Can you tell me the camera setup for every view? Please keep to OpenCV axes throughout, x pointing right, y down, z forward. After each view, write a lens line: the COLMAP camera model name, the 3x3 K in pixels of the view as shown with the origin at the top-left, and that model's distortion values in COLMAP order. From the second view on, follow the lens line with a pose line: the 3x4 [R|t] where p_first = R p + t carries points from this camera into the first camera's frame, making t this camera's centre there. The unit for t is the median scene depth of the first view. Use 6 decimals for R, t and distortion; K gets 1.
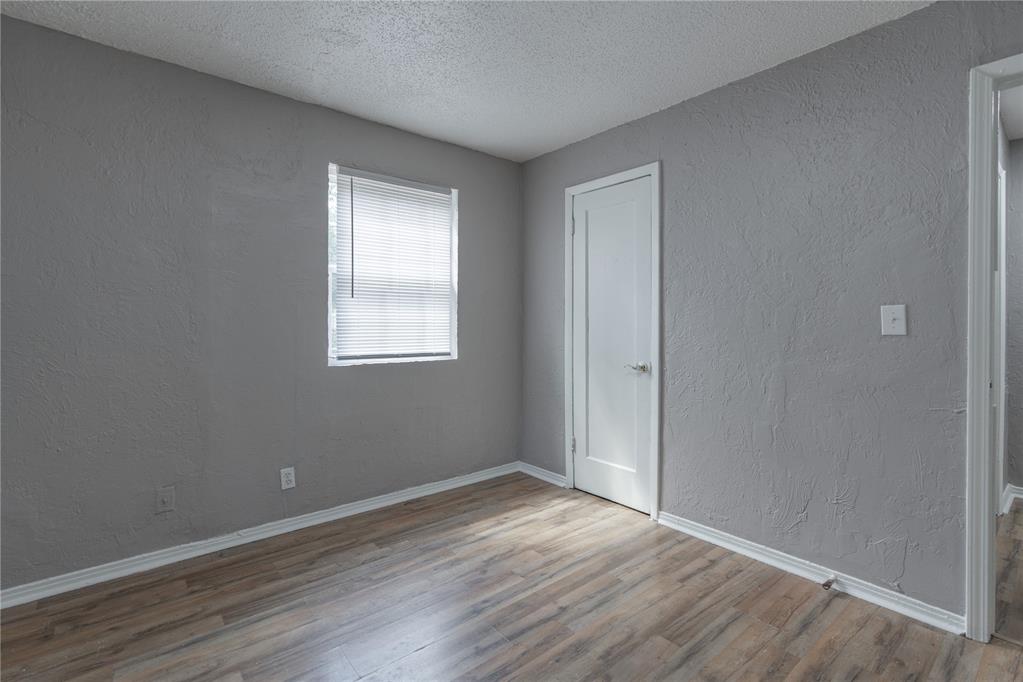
lens RADIAL K [[469.1, 0, 505.4], [0, 469.1, 326.4], [0, 0, 1]] dist [-0.000515, 0.001073]
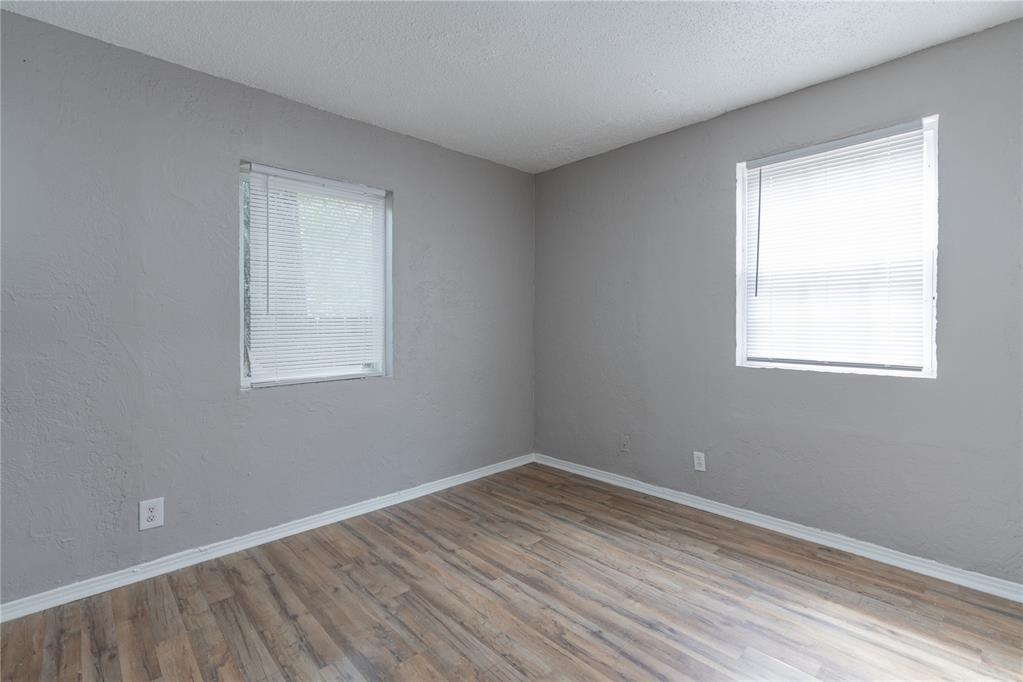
lens RADIAL K [[469.1, 0, 505.4], [0, 469.1, 326.4], [0, 0, 1]] dist [-0.000515, 0.001073]
pose [[0.063159, 0.004811, -0.997992, 0.616595], [-0.004053, 0.999981, 0.004564, -0.002372], [0.997995, 0.003756, 0.063178, 0.456146]]
